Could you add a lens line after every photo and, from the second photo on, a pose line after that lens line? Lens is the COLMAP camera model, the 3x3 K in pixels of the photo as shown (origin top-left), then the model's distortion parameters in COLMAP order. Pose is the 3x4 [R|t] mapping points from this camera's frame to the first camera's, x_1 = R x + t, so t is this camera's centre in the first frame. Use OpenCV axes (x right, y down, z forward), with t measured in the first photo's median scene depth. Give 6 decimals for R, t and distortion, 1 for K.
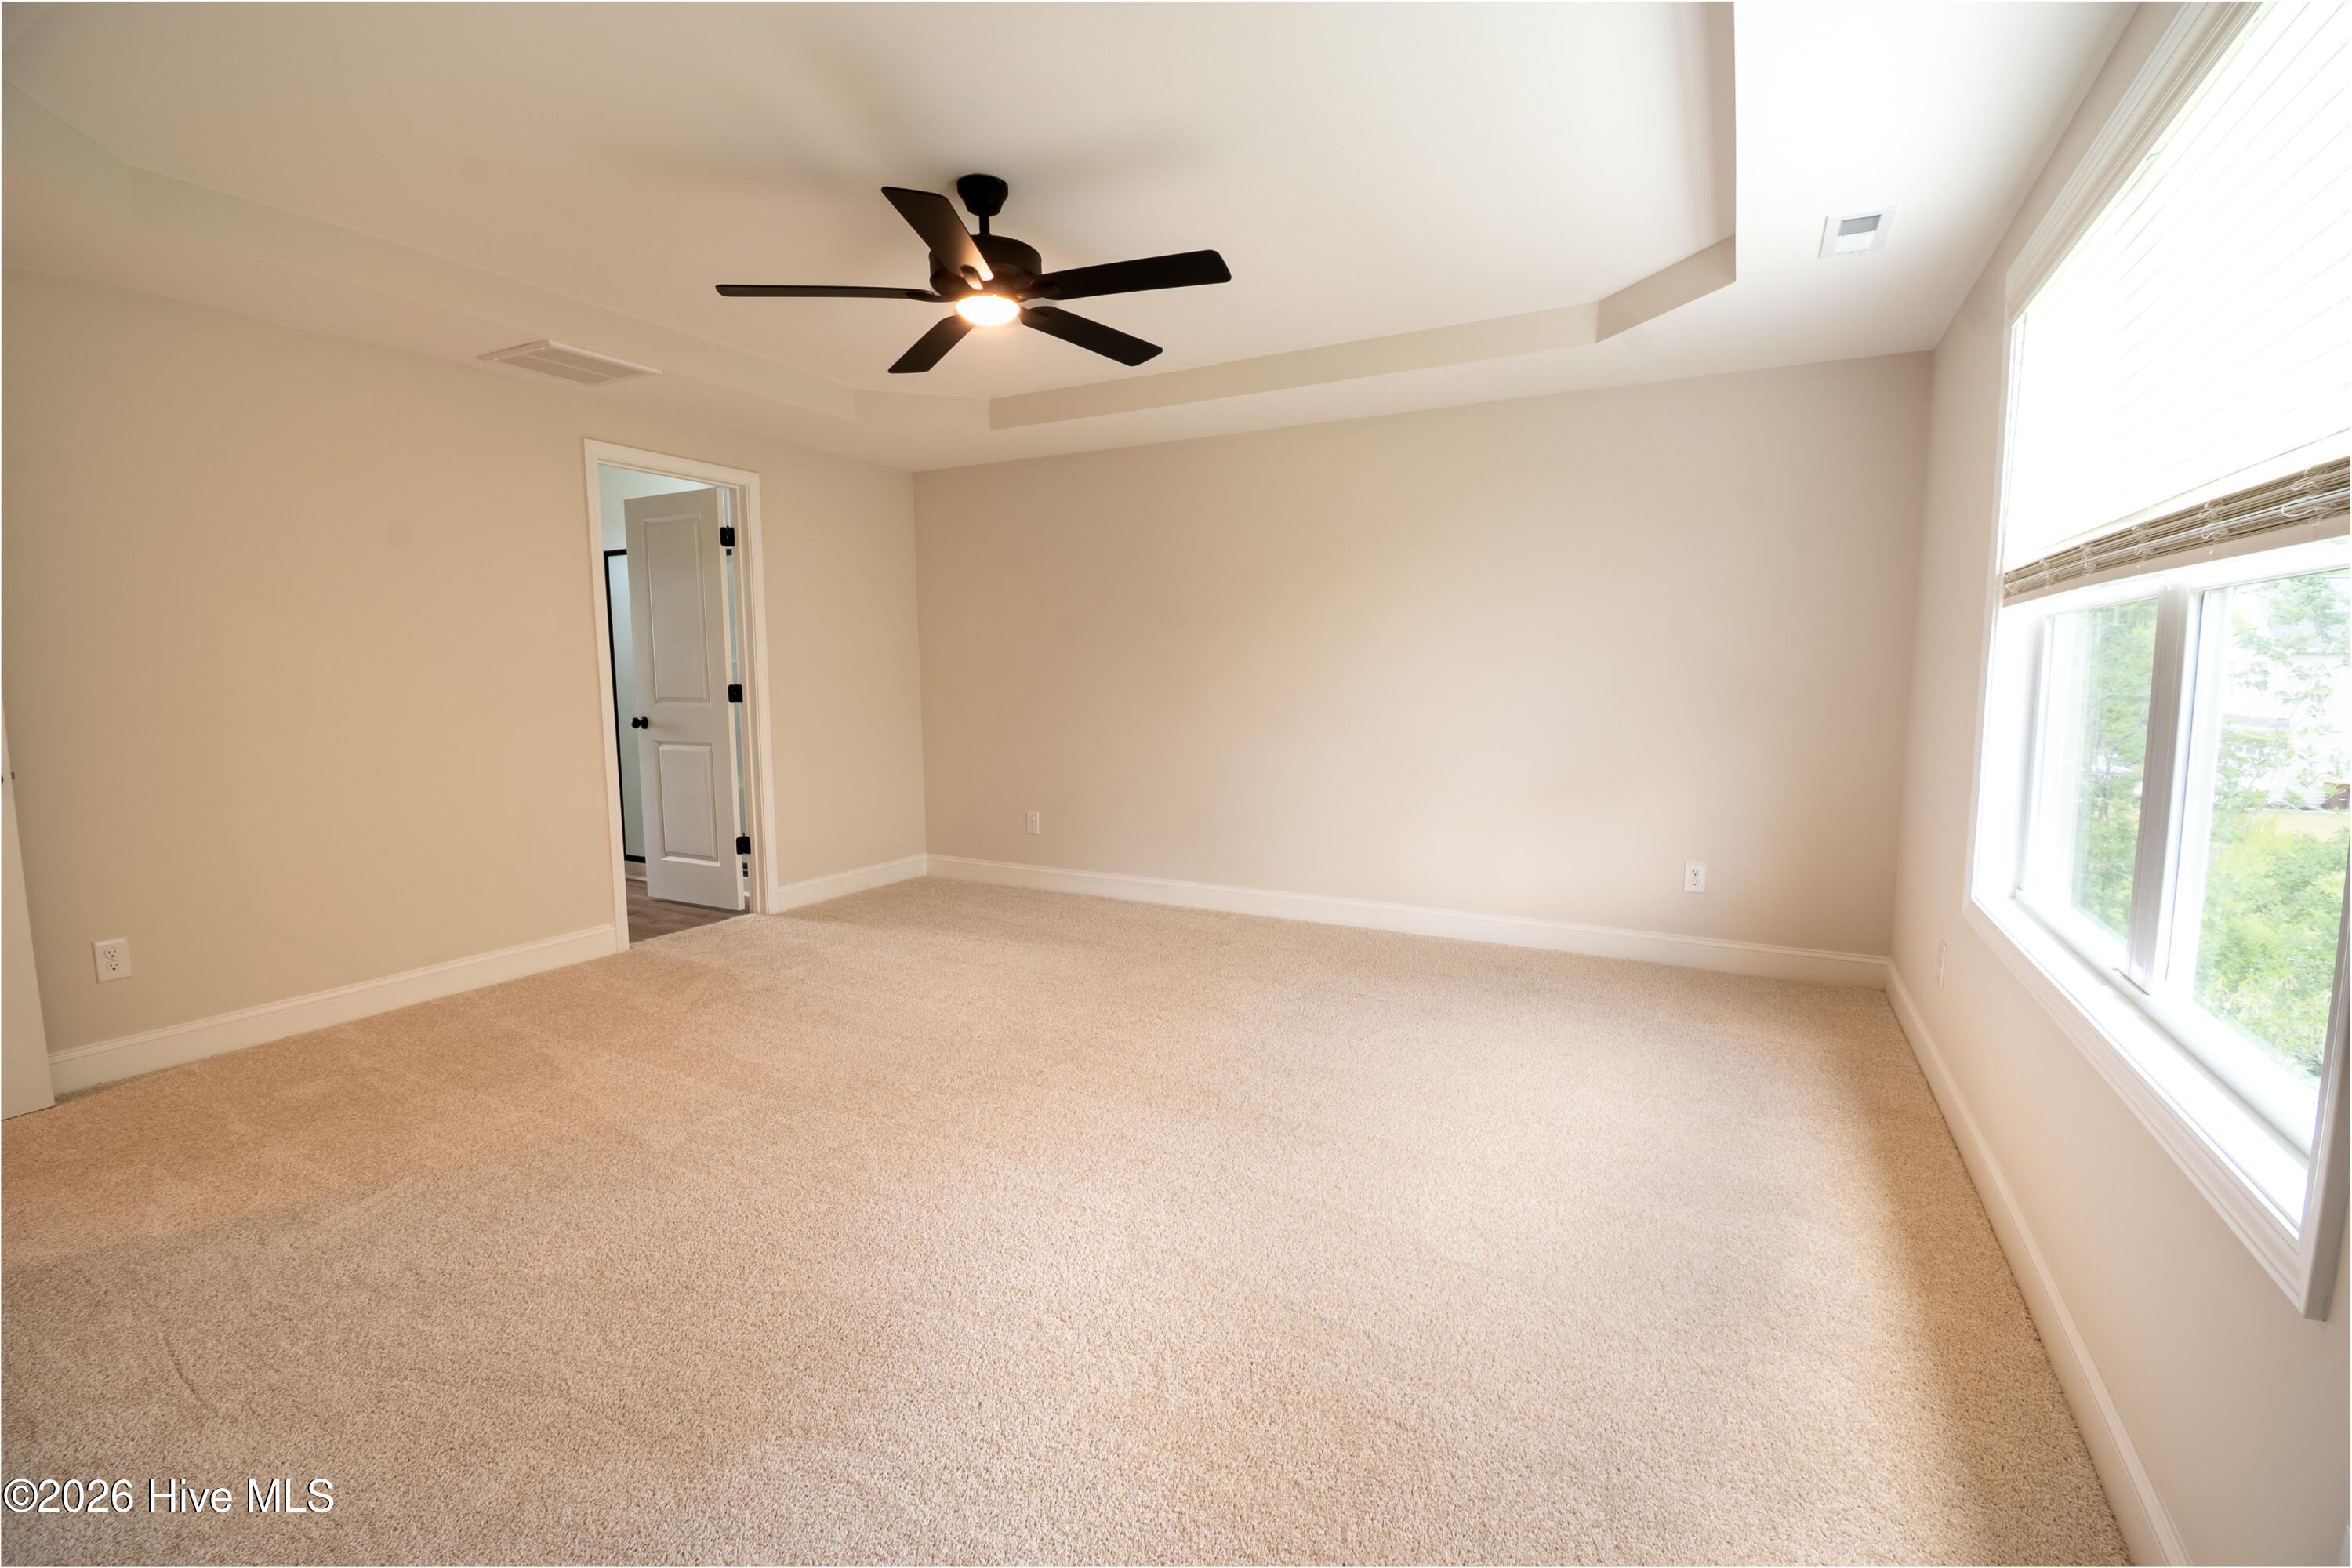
lens RADIAL K [[1032.9, 0, 1184.0], [0, 1032.9, 783.4], [0, 0, 1]] dist [0.014173, 0.000219]
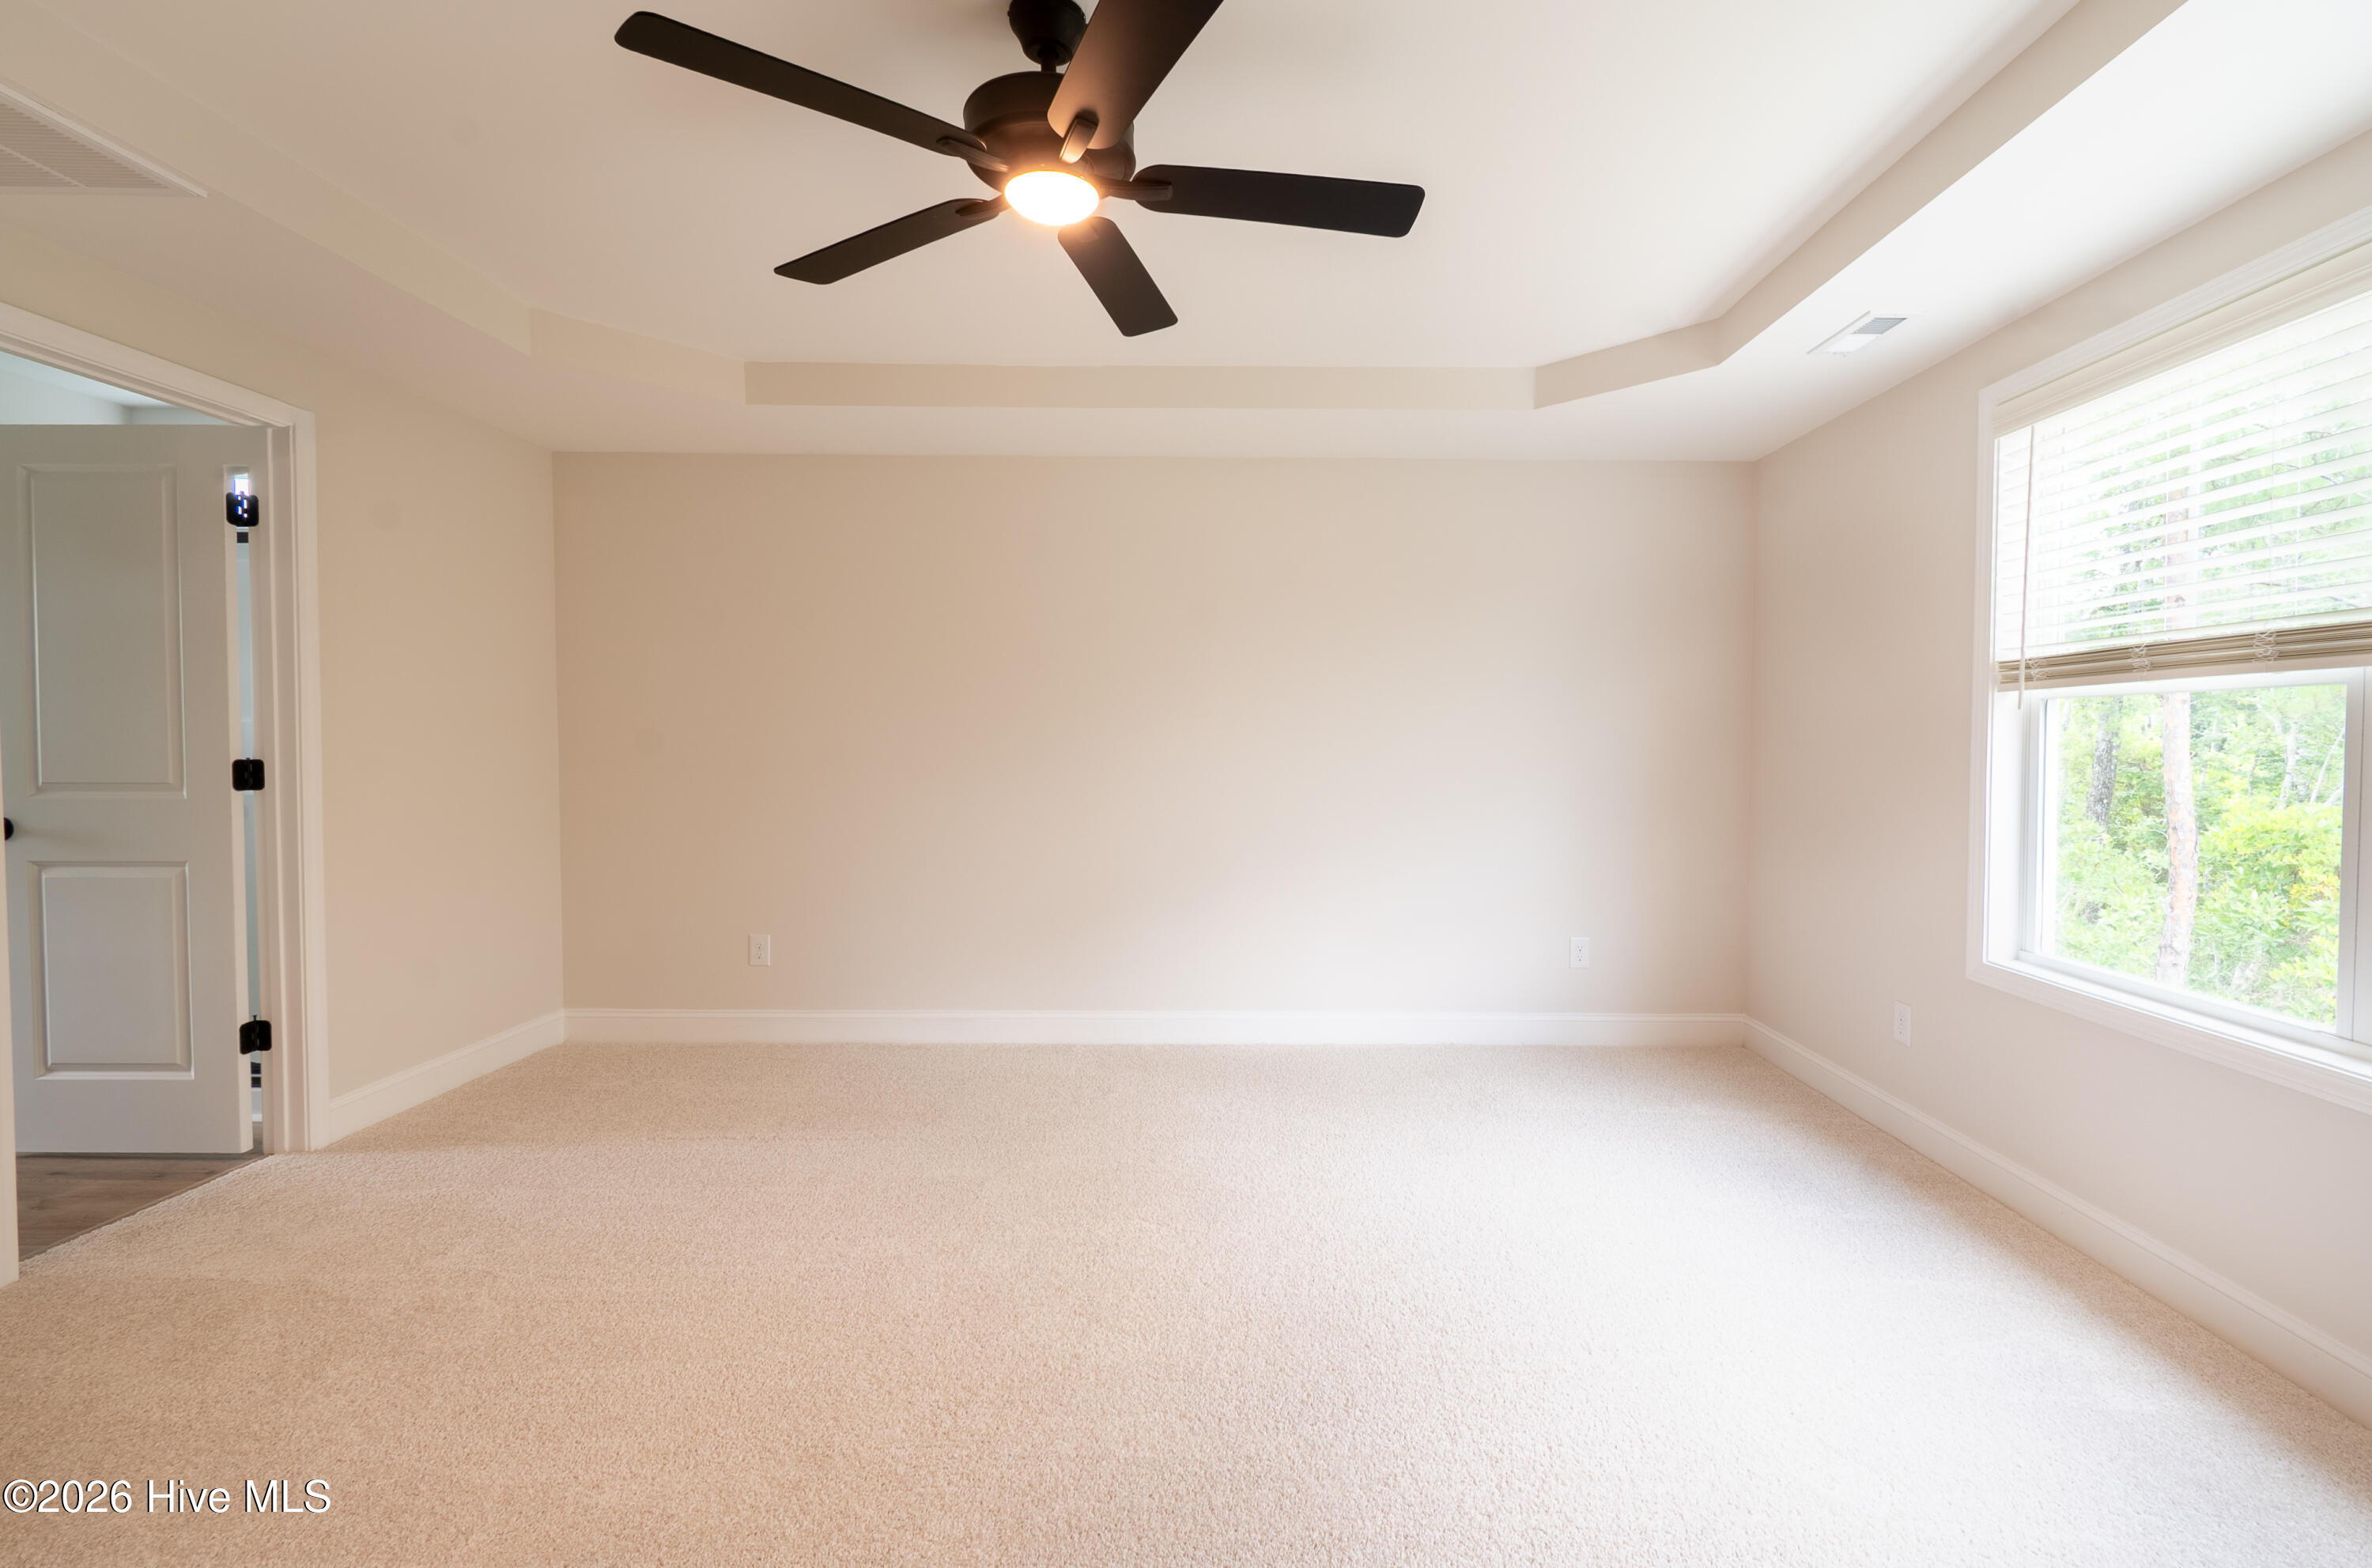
lens RADIAL K [[1054.9, 0, 1245.6], [0, 1054.9, 768.2], [0, 0, 1]] dist [0.006905, -0.001351]
pose [[0.880839, -0.005526, 0.473384, -0.238028], [0.044439, 0.996482, -0.071058, -0.025064], [-0.471326, 0.083627, 0.877985, 0.225697]]
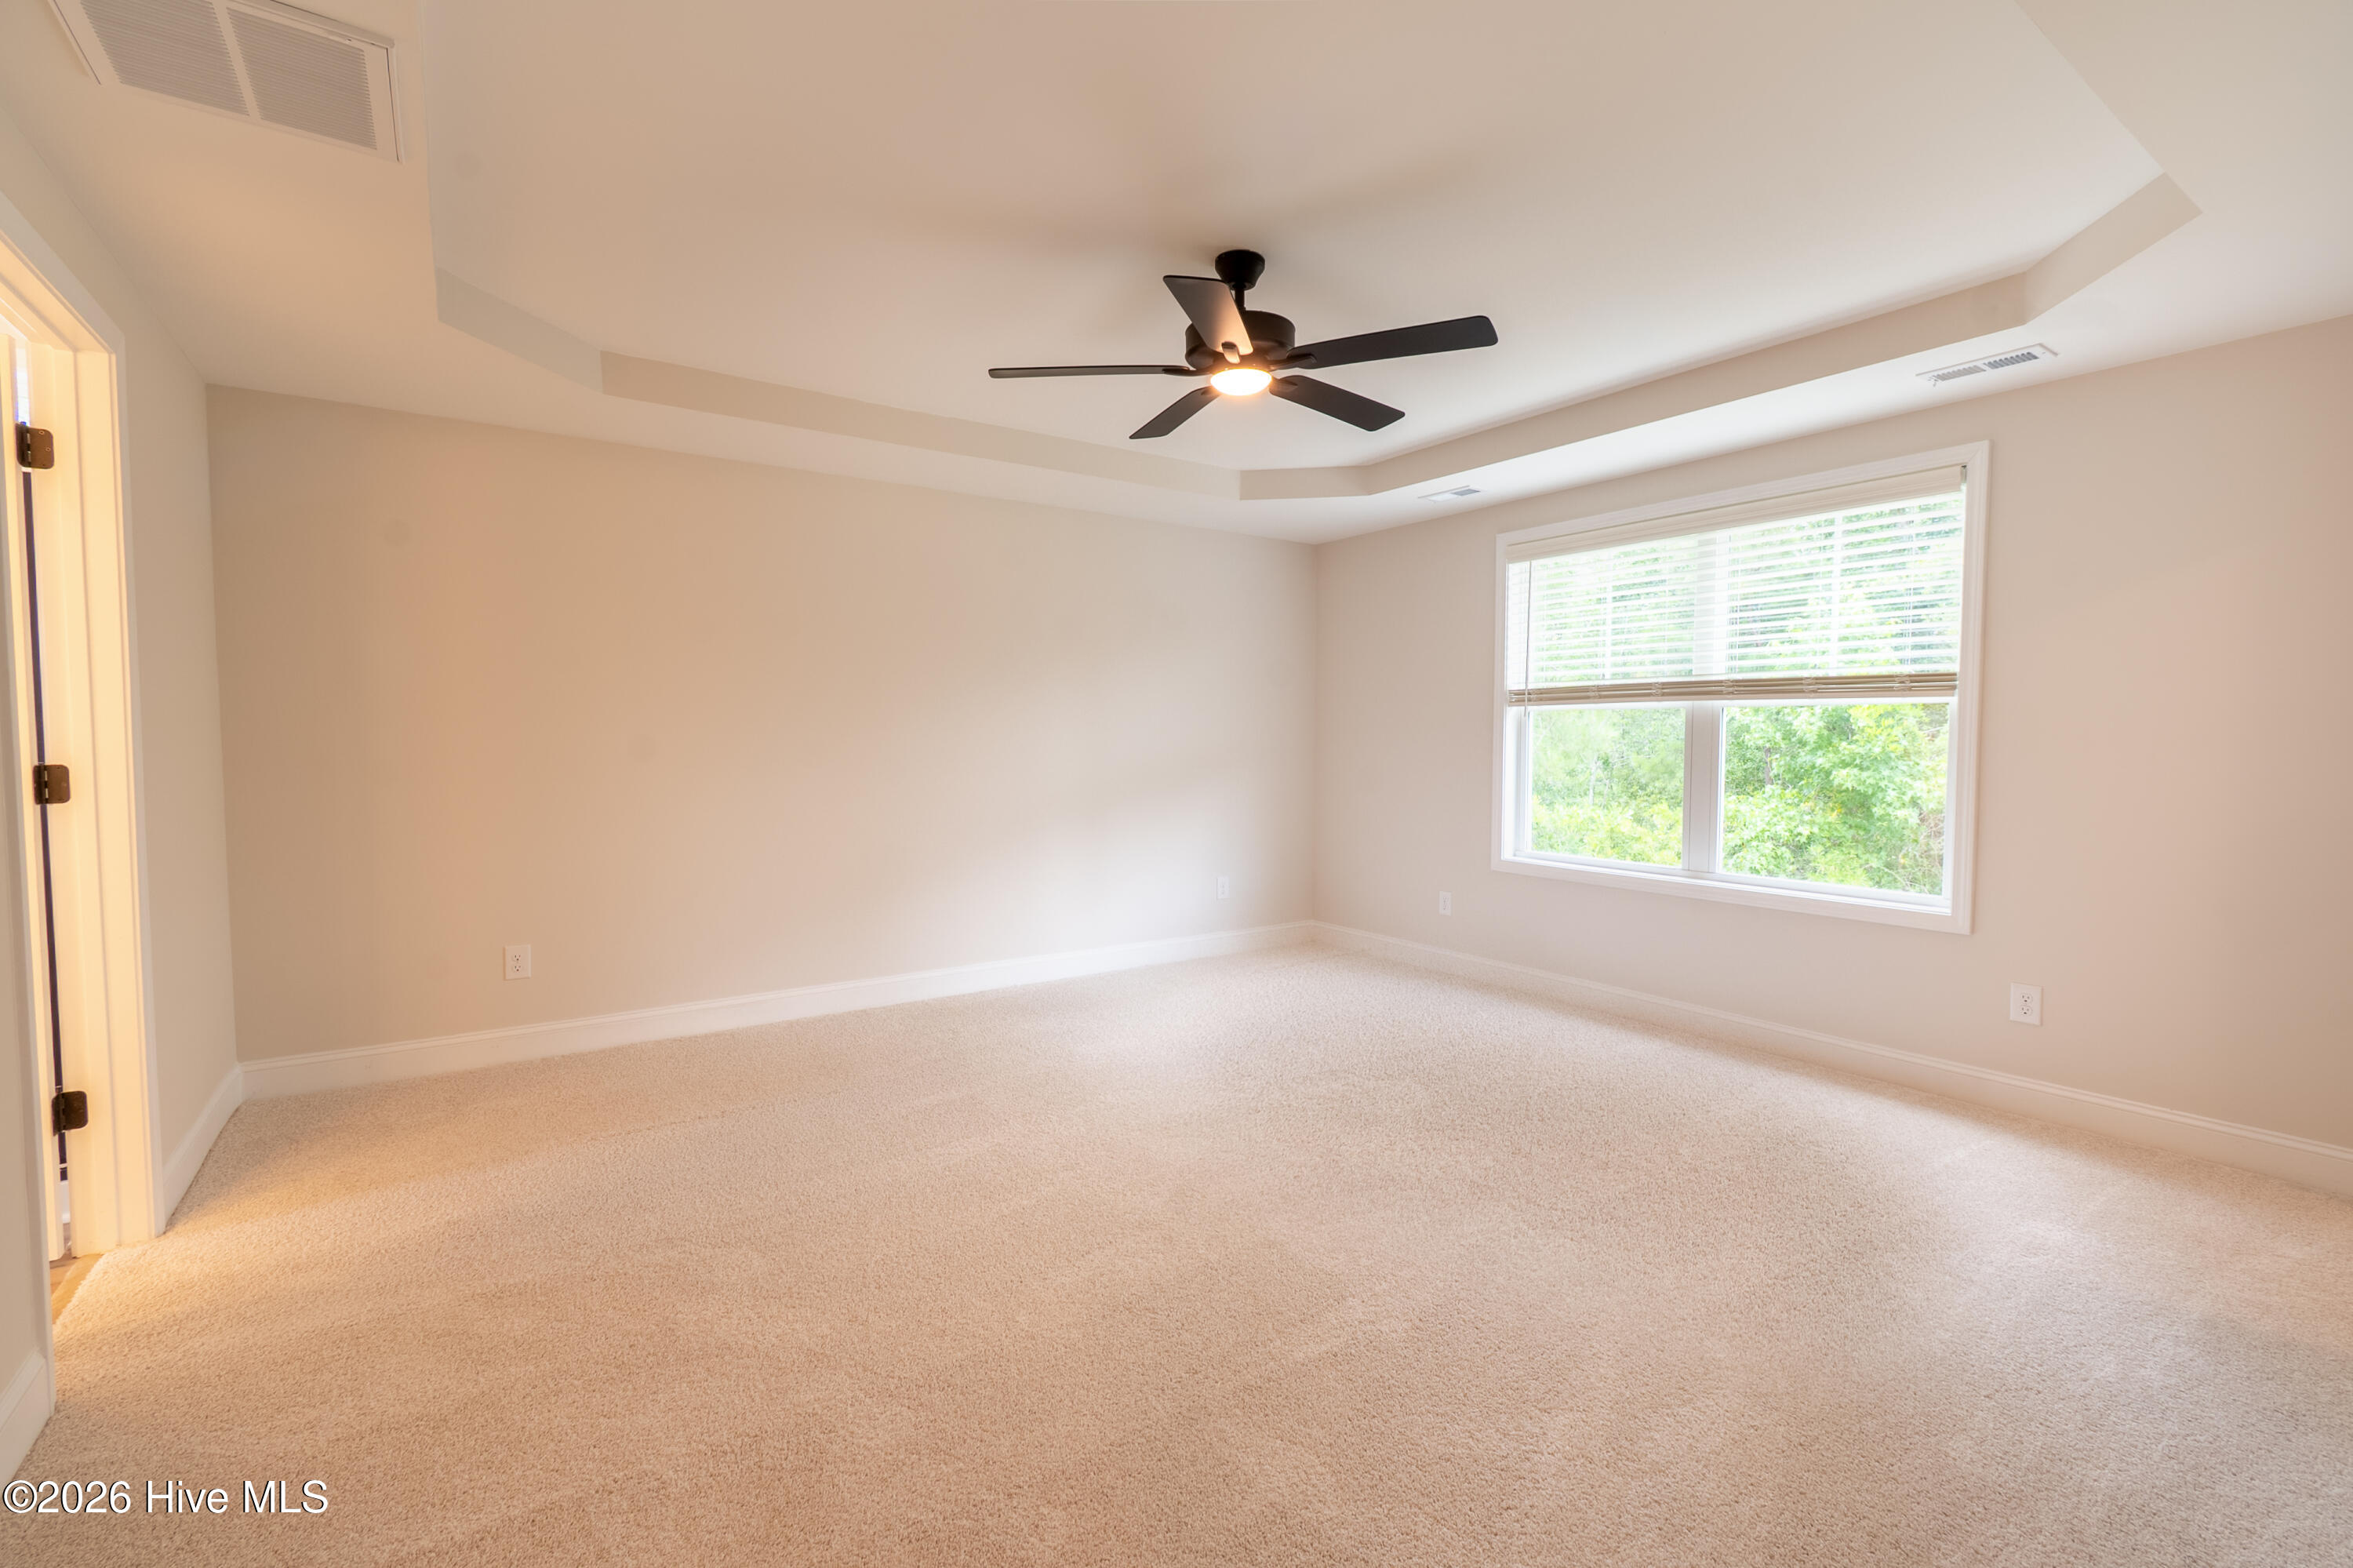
lens RADIAL K [[1033.4, 0, 1184.5], [0, 1033.4, 783.4], [0, 0, 1]] dist [0.014173, 0.000219]
pose [[0.456260, -0.038687, 0.889005, -0.665287], [0.093810, 0.995578, -0.004821, -0.040801], [-0.884888, 0.085598, 0.457872, 0.367497]]
